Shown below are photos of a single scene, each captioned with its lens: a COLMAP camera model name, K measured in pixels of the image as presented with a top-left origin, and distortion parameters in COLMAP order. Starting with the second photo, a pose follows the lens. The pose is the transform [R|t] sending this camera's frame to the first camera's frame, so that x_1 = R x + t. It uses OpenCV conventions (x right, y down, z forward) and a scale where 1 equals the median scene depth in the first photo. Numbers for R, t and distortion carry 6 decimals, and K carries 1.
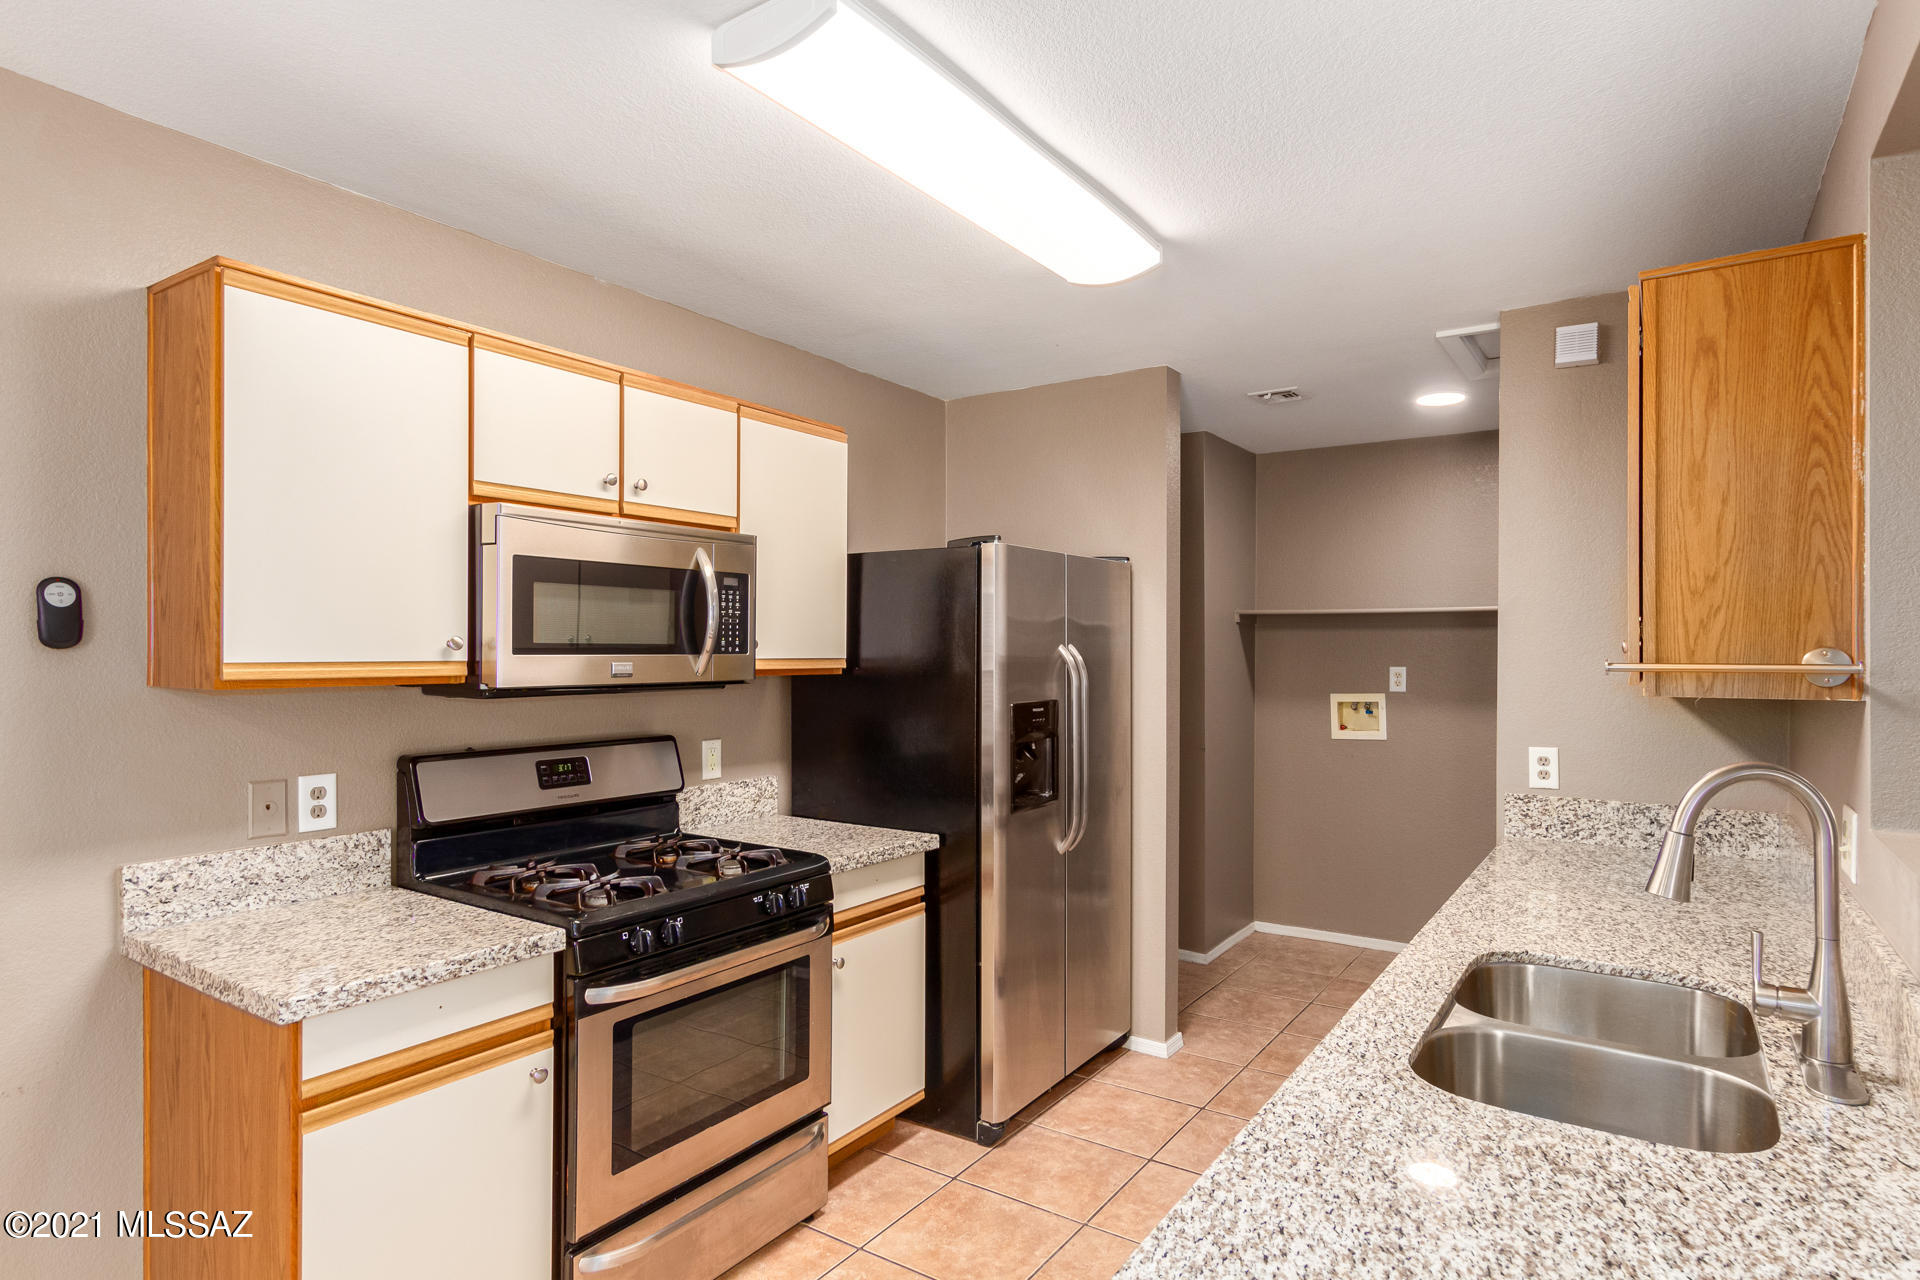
lens RADIAL K [[1038.0, 0, 972.9], [0, 1038.0, 647.0], [0, 0, 1]] dist [0.004584, -0.000005]
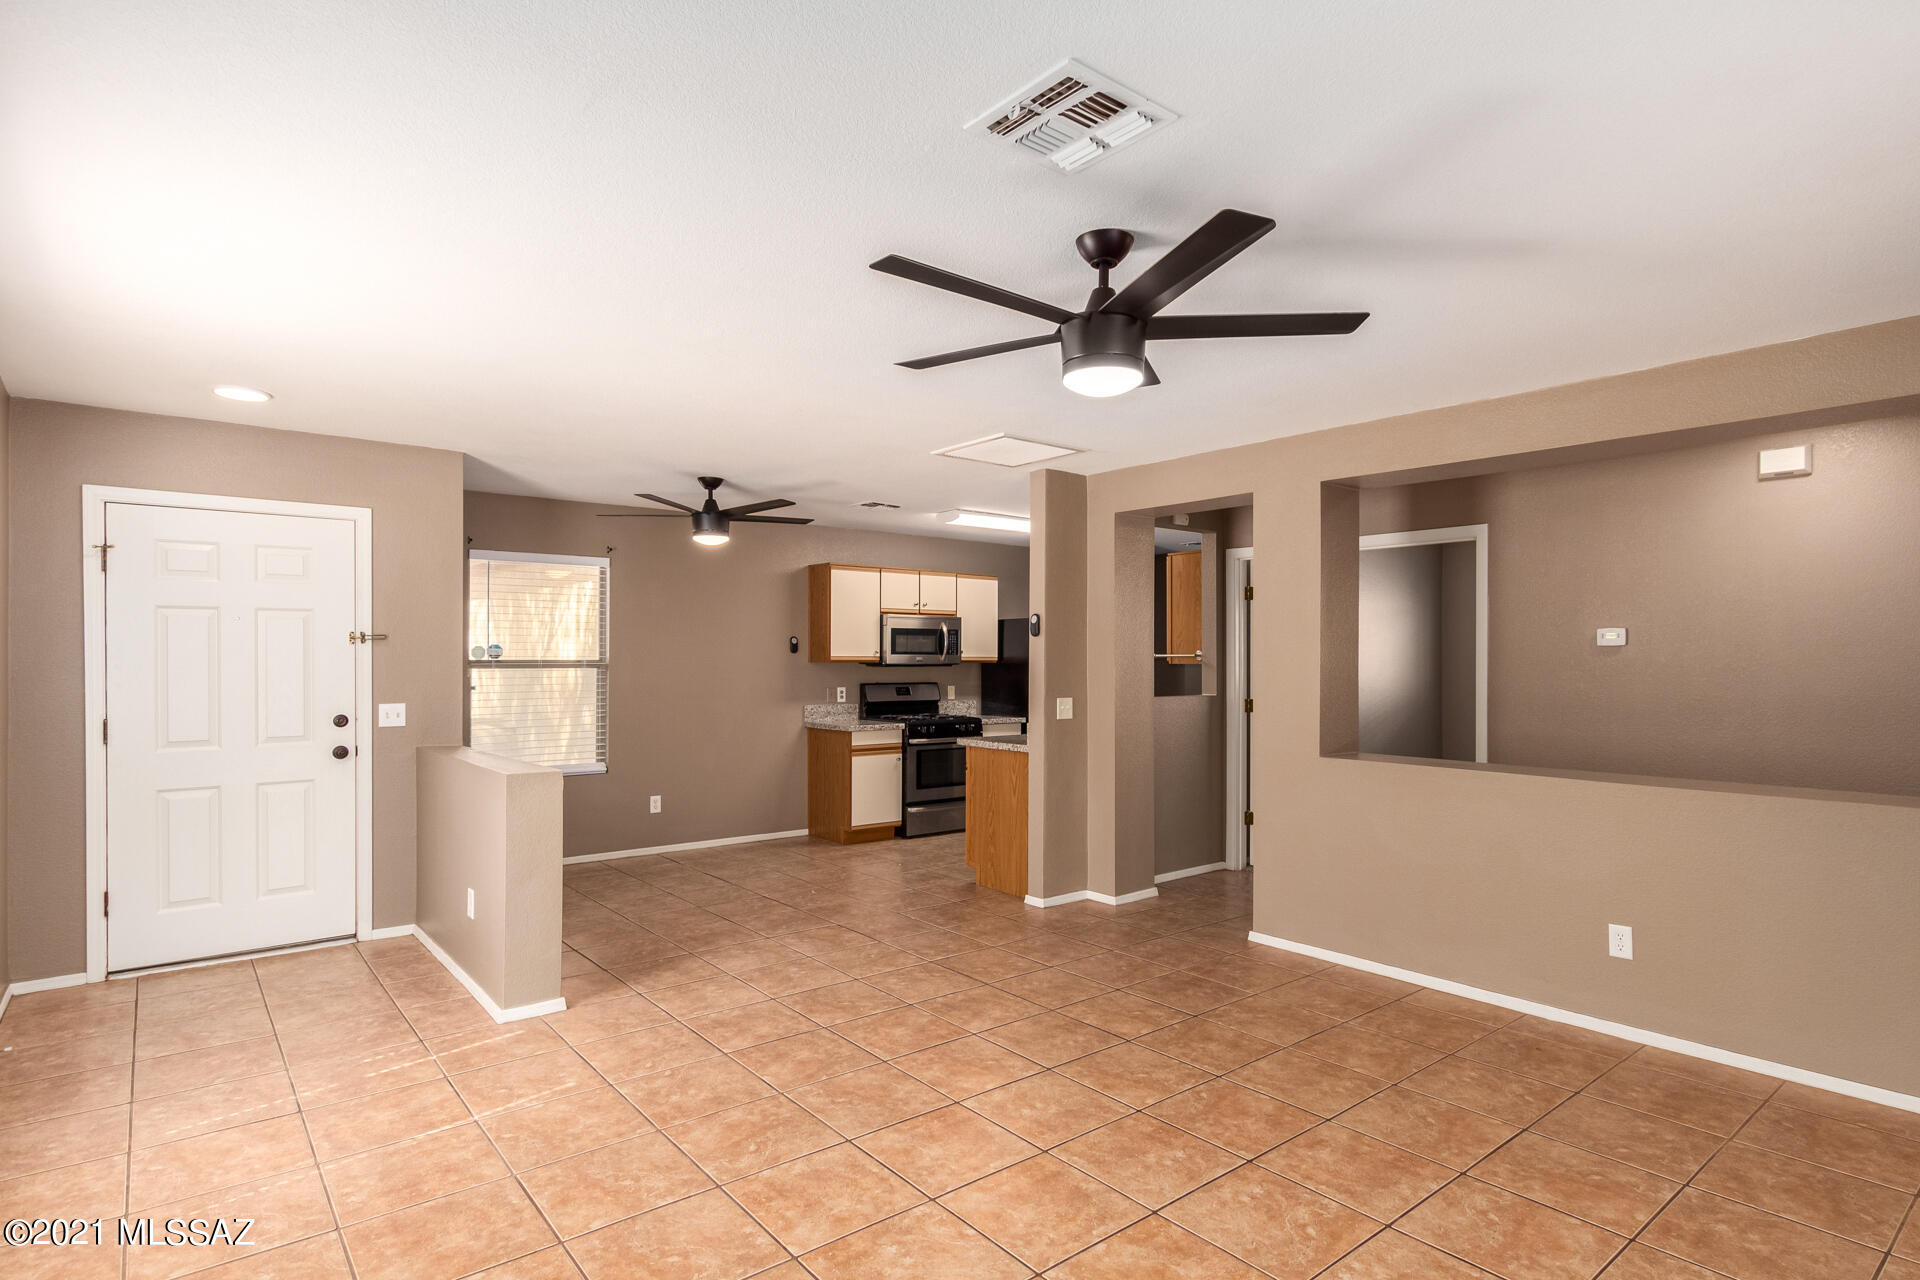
lens RADIAL K [[992.3, 0, 984.3], [0, 992.3, 662.6], [0, 0, 1]] dist [0.000368, -0.000425]
pose [[0.959460, -0.001135, -0.281844, 0.832574], [0.002161, 0.999992, 0.003329, 0.023646], [0.281838, -0.003803, 0.959455, -2.192829]]
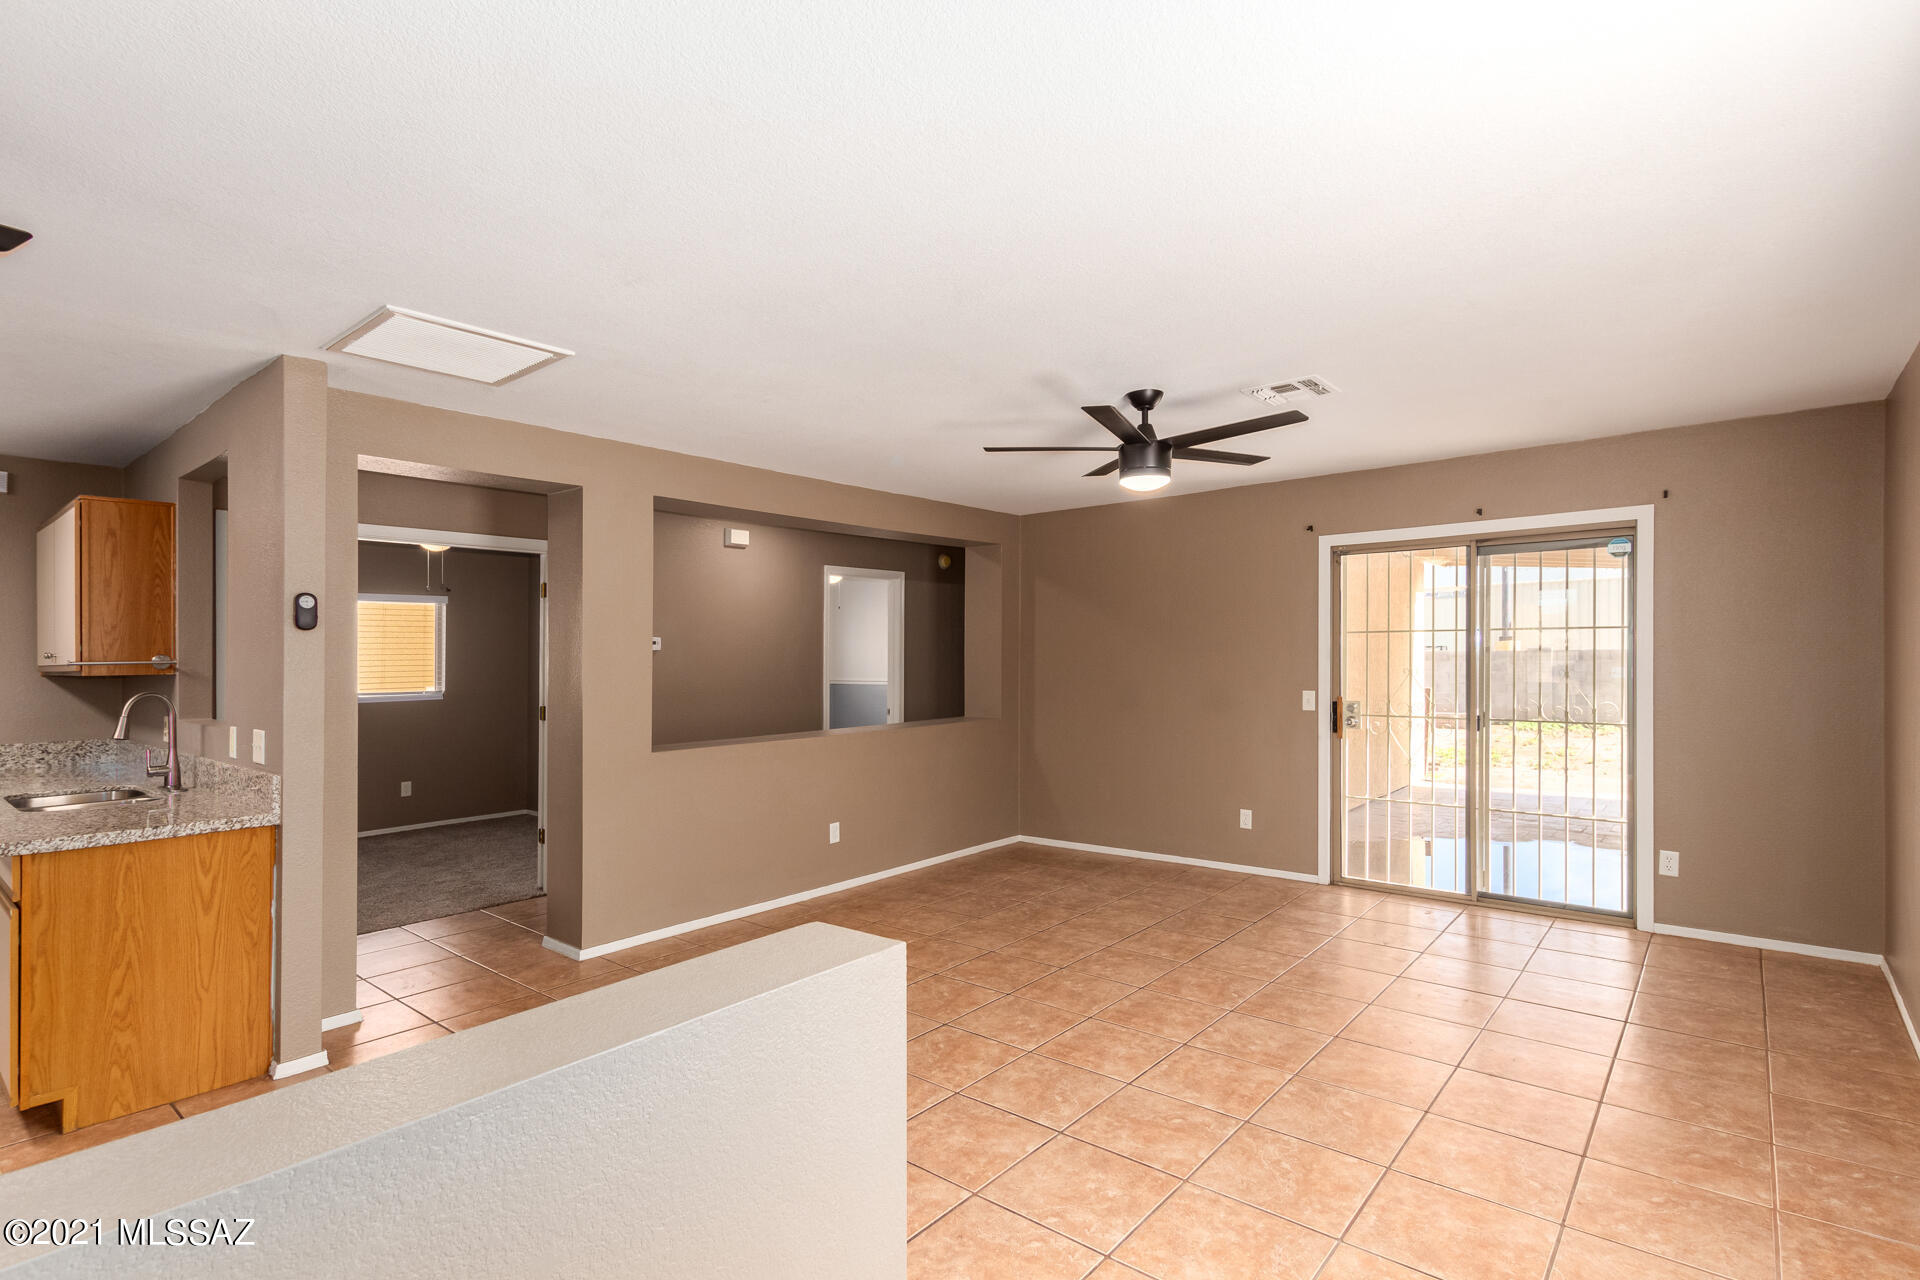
lens RADIAL K [[928.0, 0, 960.0], [0, 928.0, 640.0], [0, 0, 1]] dist [0.009285, -0.000781]
pose [[0.107862, 0.011065, 0.994104, -1.008410], [0.010548, 0.999869, -0.012273, 0.010349], [-0.994110, 0.011809, 0.107731, -0.973481]]
